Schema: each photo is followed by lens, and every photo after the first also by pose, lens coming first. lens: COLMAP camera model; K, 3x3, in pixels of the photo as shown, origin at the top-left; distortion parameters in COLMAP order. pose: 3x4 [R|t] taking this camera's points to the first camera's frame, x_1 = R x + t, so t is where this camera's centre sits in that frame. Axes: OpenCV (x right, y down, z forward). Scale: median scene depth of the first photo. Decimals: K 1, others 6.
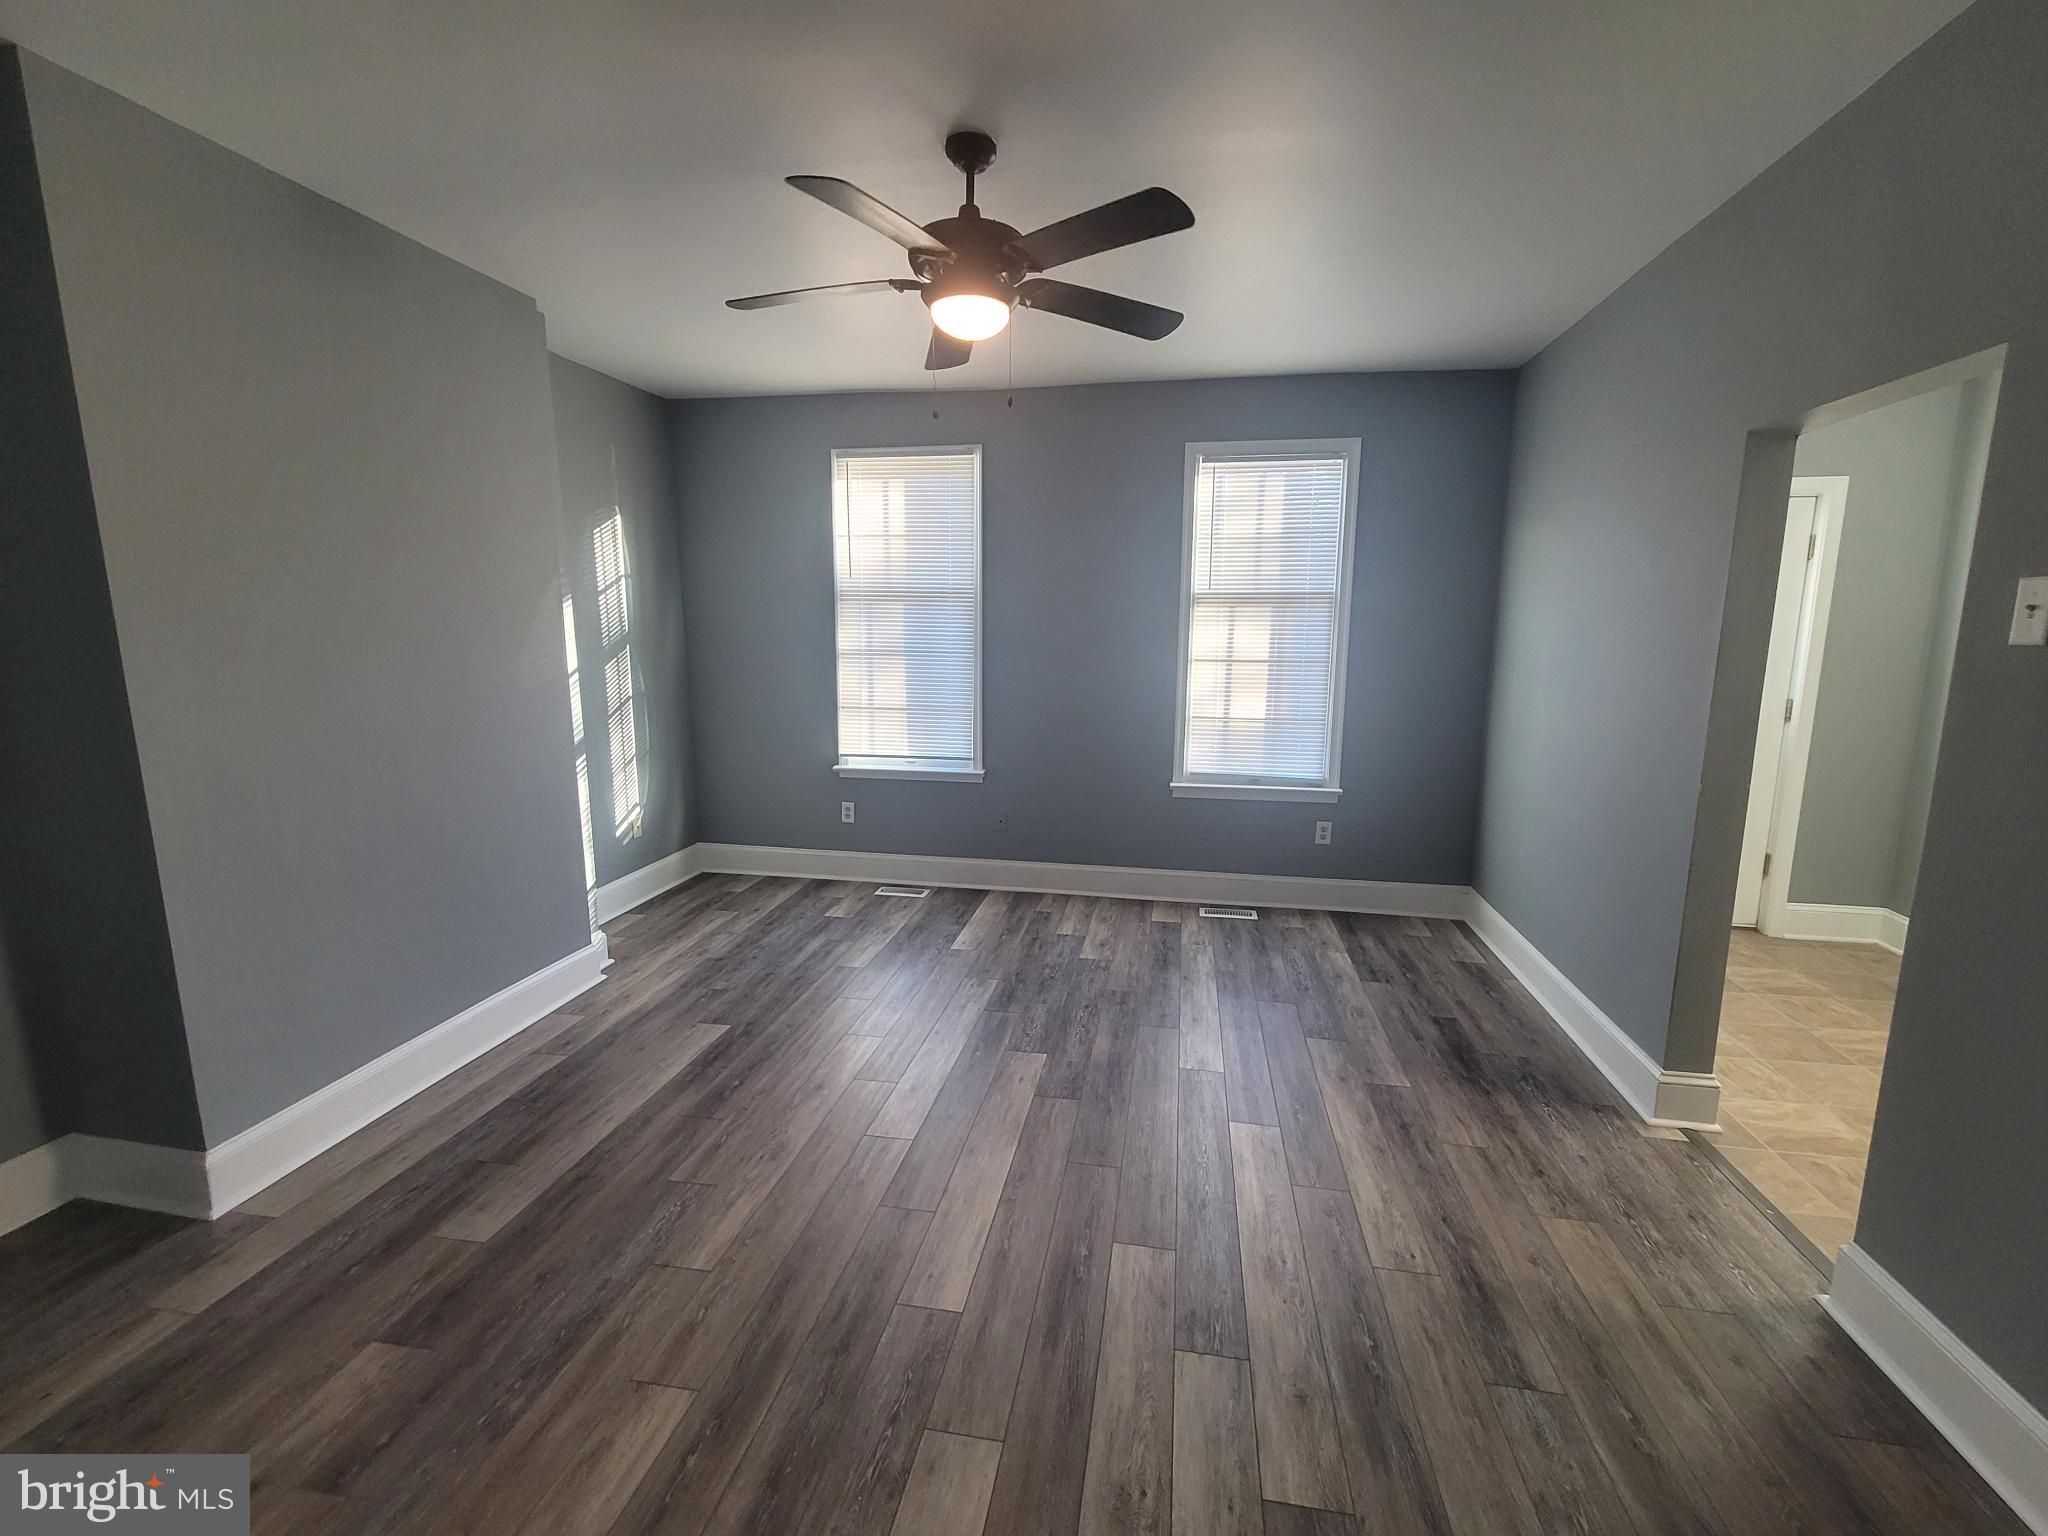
lens RADIAL K [[894.0, 0, 1017.0], [0, 894.0, 778.5], [0, 0, 1]] dist [0.000138, -0.000893]
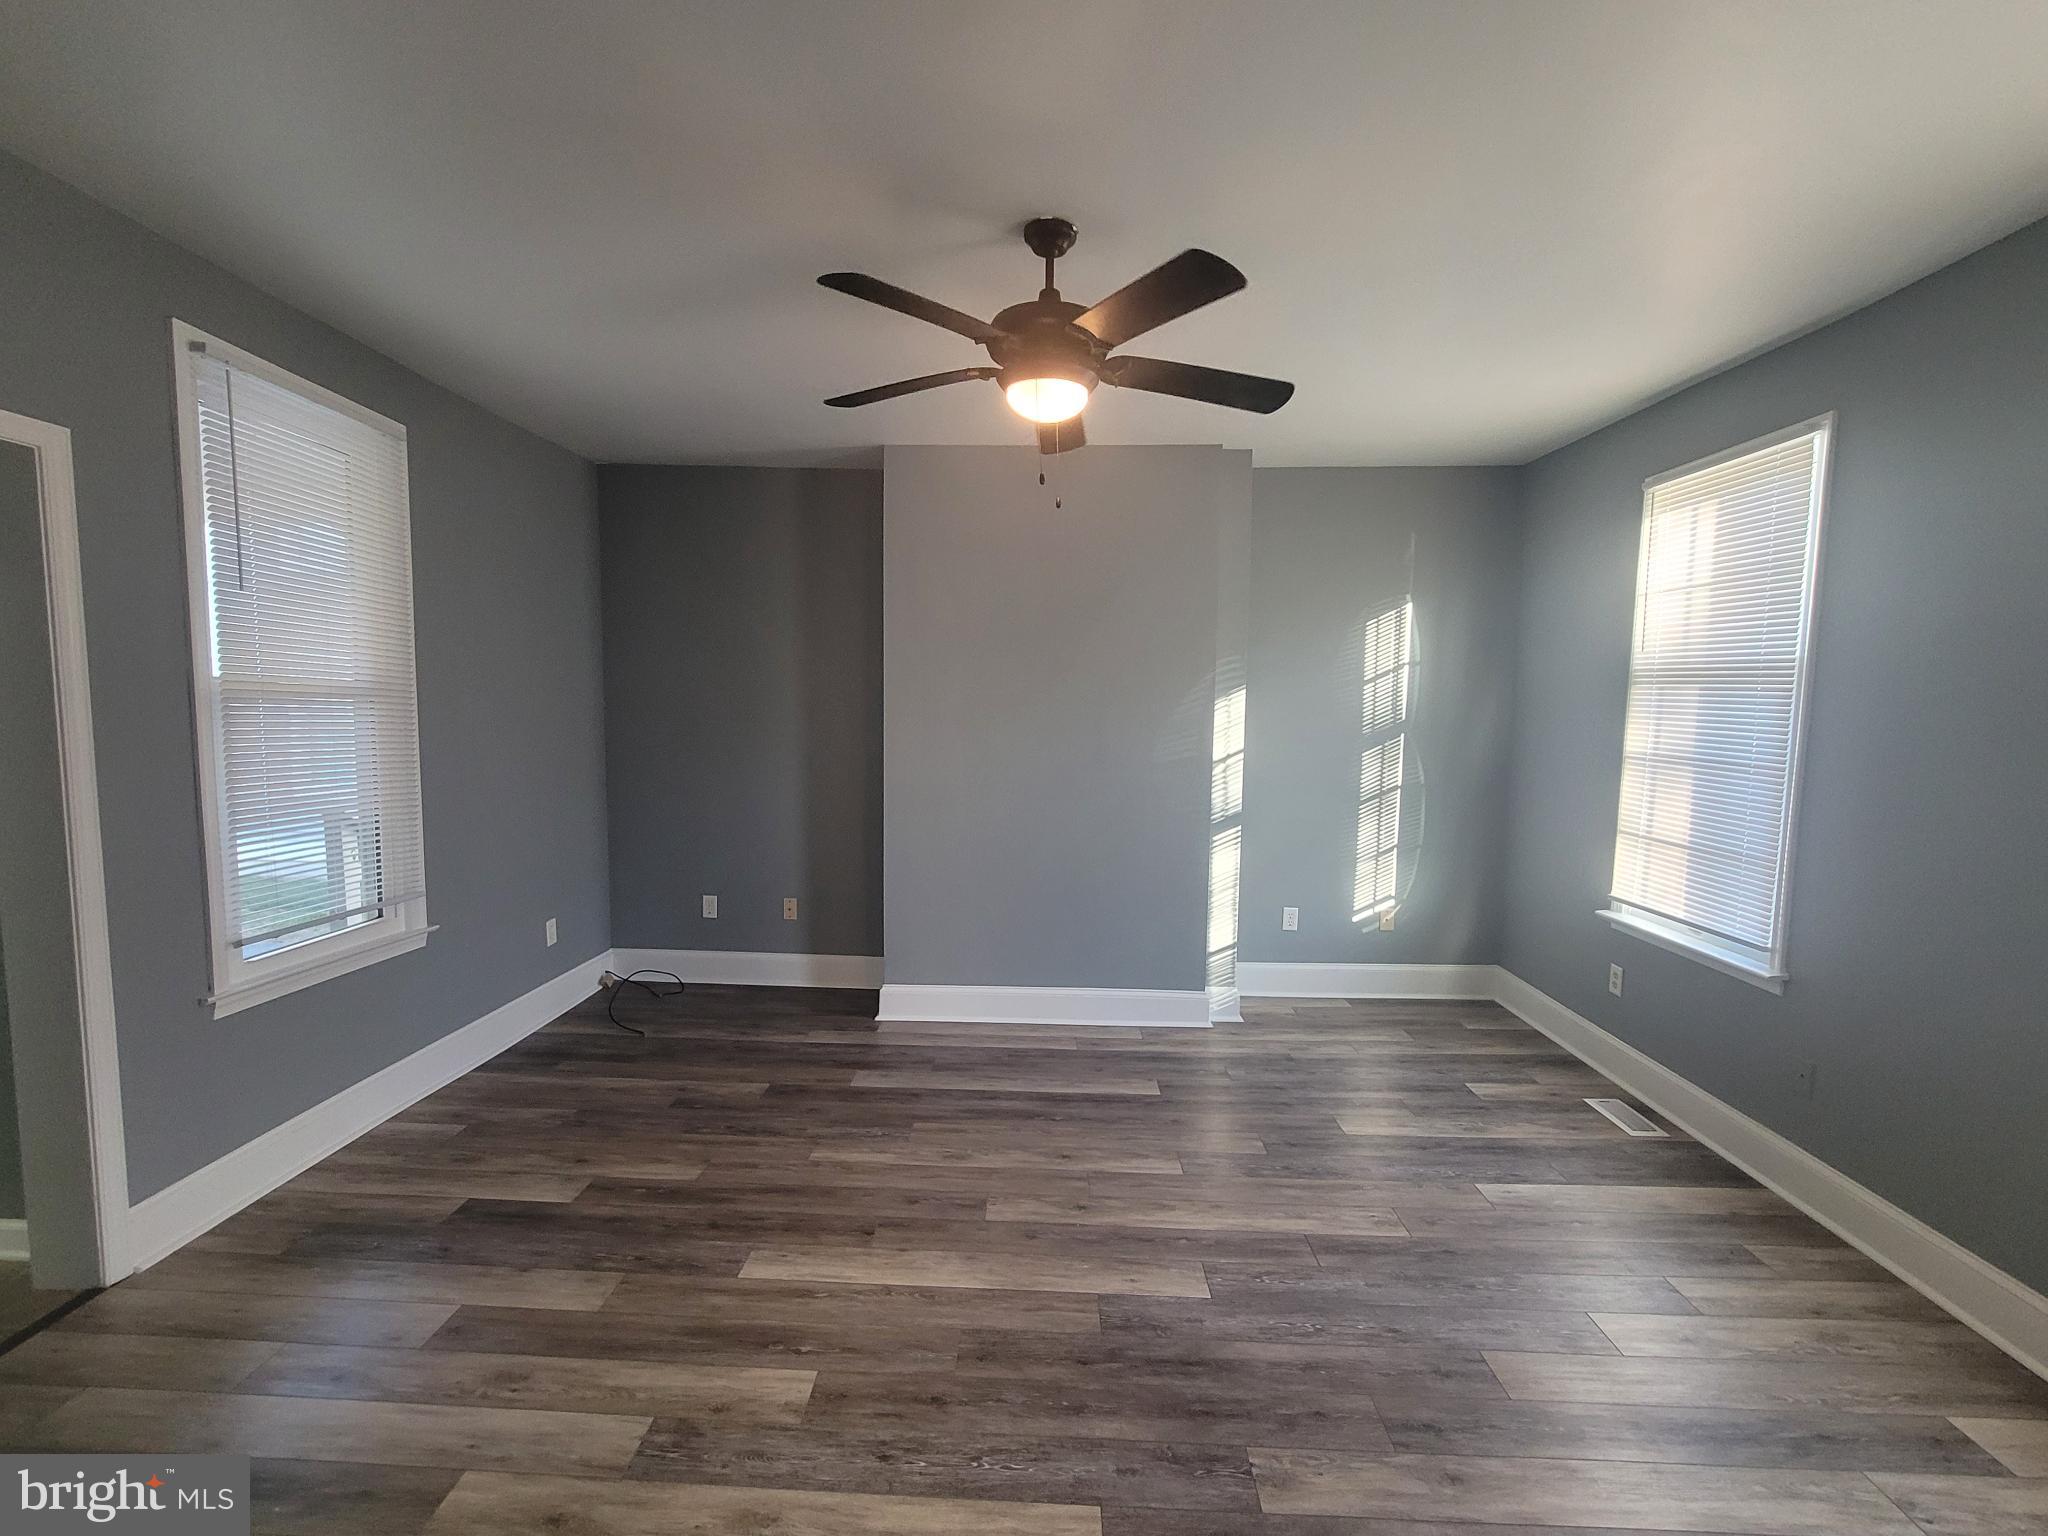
lens RADIAL K [[894.0, 0, 1017.0], [0, 894.0, 778.5], [0, 0, 1]] dist [0.000138, -0.000893]
pose [[0.148666, 0.085988, -0.985142, 0.619878], [-0.179751, 0.981966, 0.058584, -0.109861], [0.972414, 0.168371, 0.161441, 0.586520]]
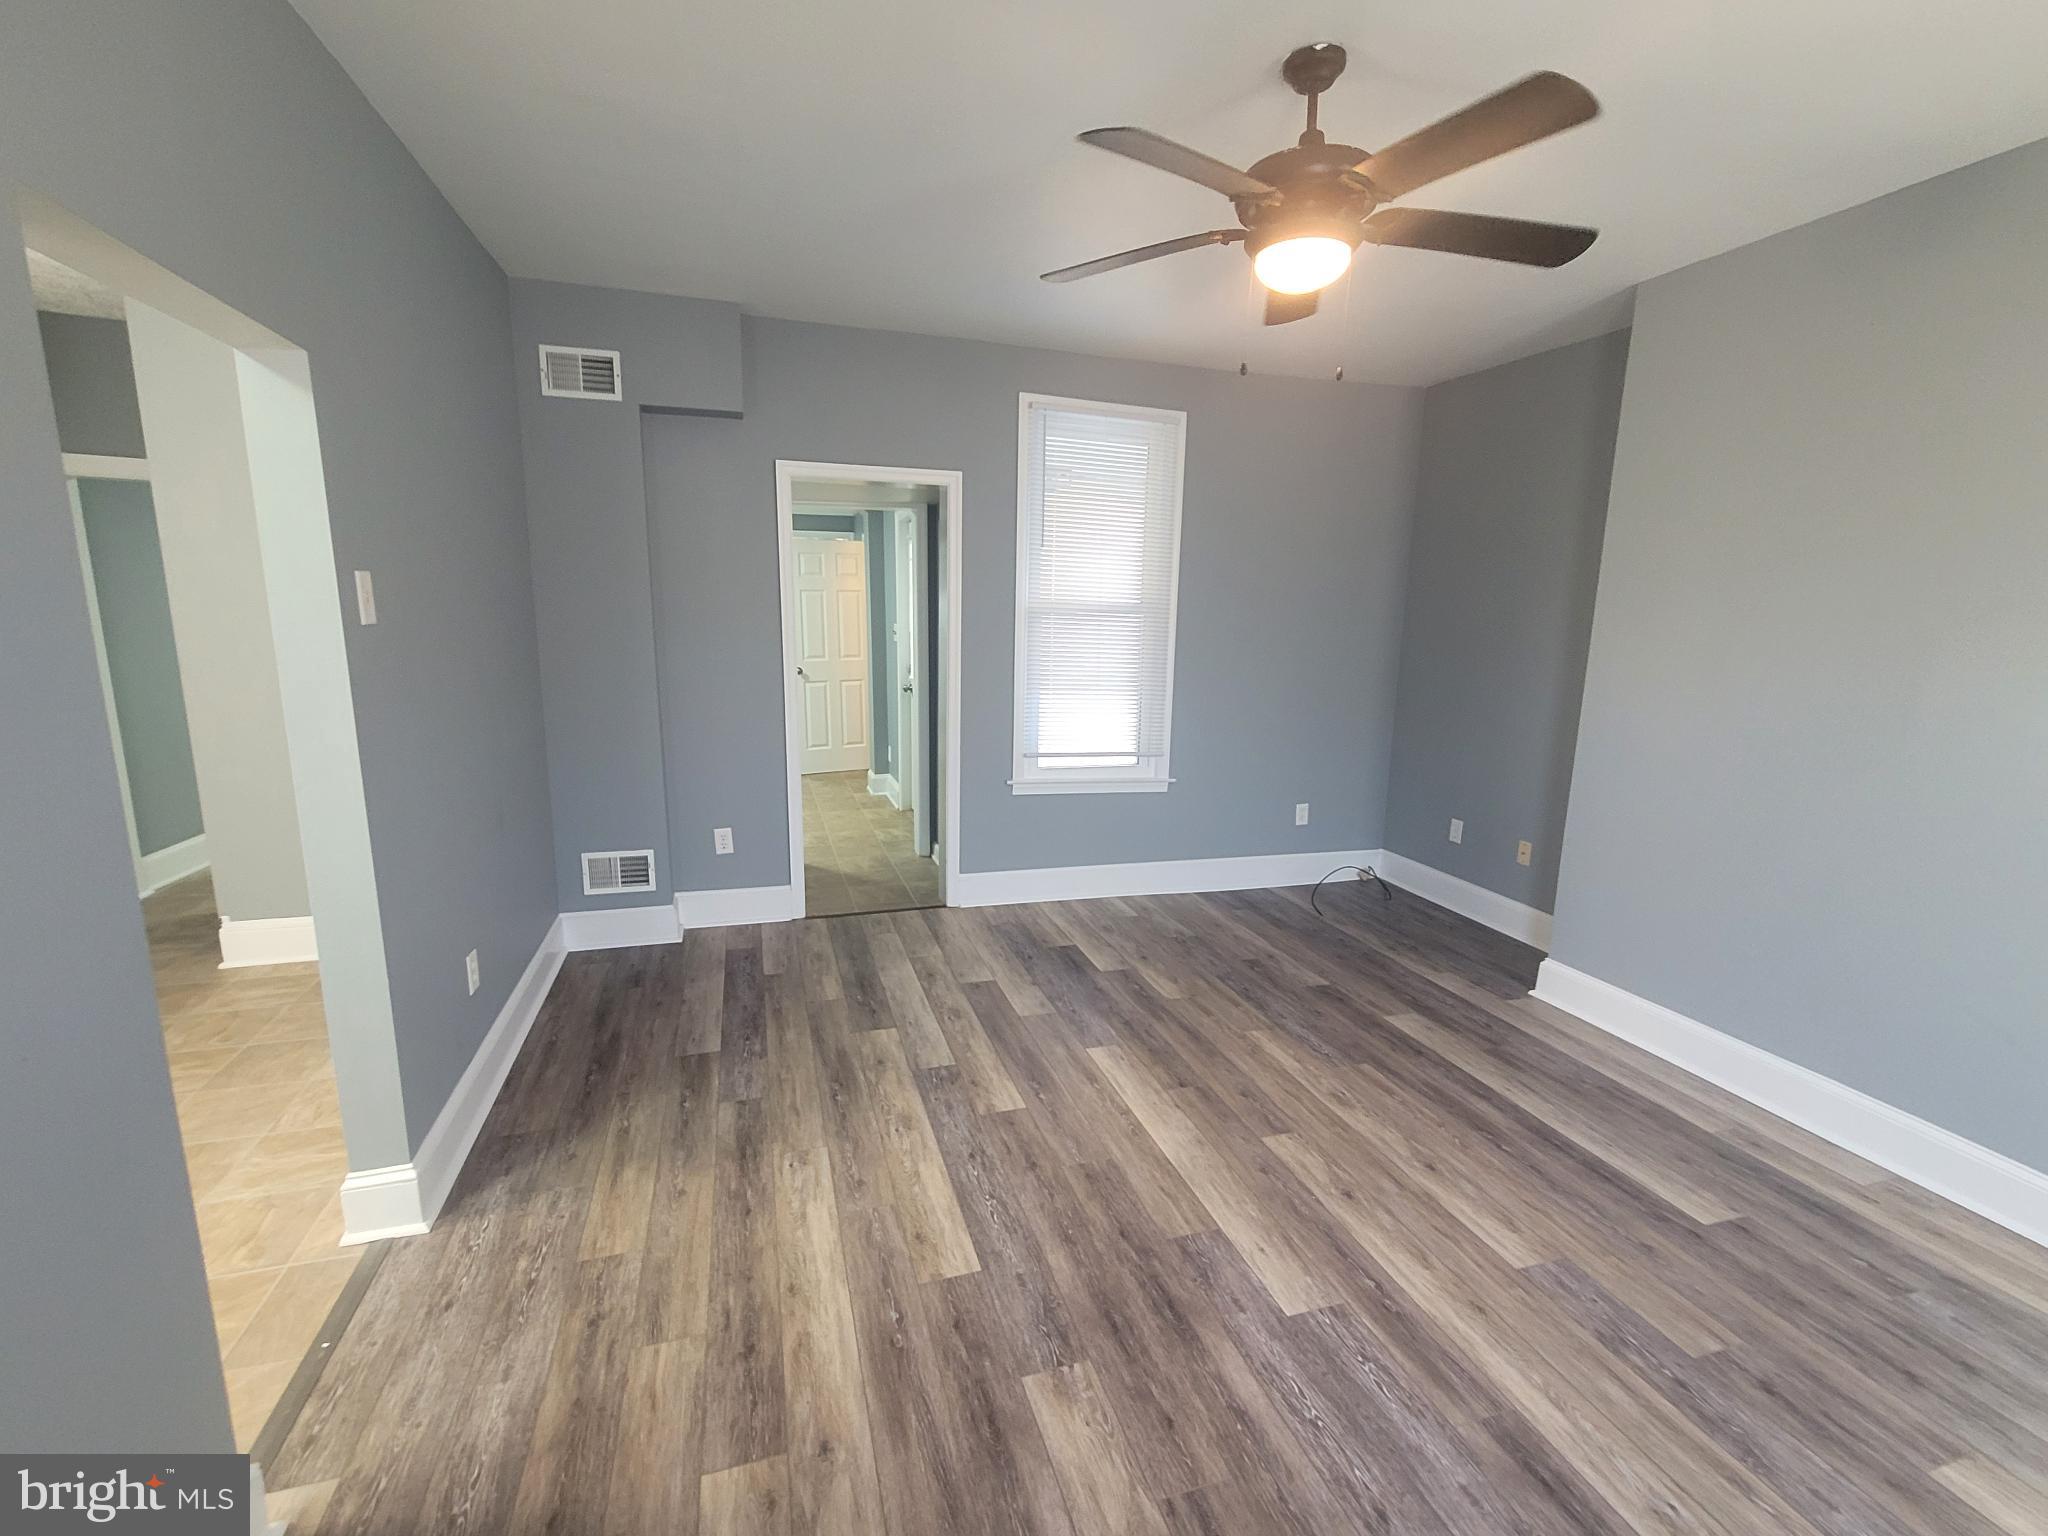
lens RADIAL K [[894.0, 0, 1017.0], [0, 894.0, 778.5], [0, 0, 1]] dist [0.000138, -0.000893]
pose [[-0.888692, 0.070362, -0.453073, 0.408684], [-0.093779, 0.939371, 0.329829, -0.206861], [0.448811, 0.335605, -0.828214, 1.167185]]
